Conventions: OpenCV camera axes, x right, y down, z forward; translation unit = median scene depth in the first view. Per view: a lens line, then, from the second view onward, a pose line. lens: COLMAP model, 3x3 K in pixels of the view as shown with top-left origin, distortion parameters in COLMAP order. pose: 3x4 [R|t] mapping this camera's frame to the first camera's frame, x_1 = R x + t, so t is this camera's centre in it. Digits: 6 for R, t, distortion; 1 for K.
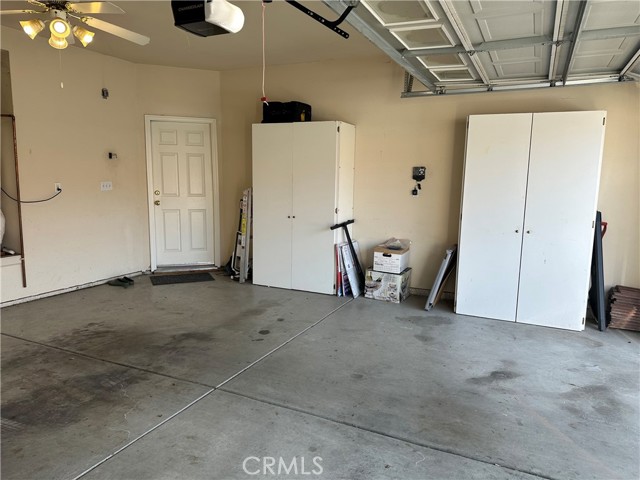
lens RADIAL K [[448.8, 0, 323.8], [0, 448.8, 238.6], [0, 0, 1]] dist [0.061303, -0.071439]
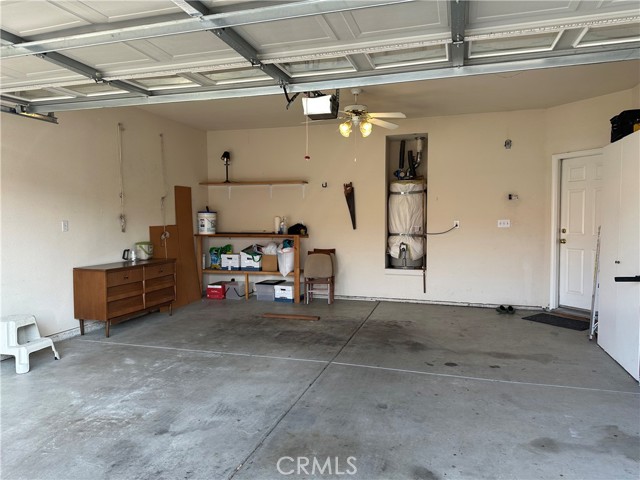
lens RADIAL K [[448.8, 0, 323.0], [0, 448.8, 239.1], [0, 0, 1]] dist [0.061303, -0.071439]
pose [[0.152734, 0.034537, -0.987664, 0.846033], [-0.137666, 0.990389, 0.013343, -0.042745], [0.978632, 0.133930, 0.156021, 0.555867]]
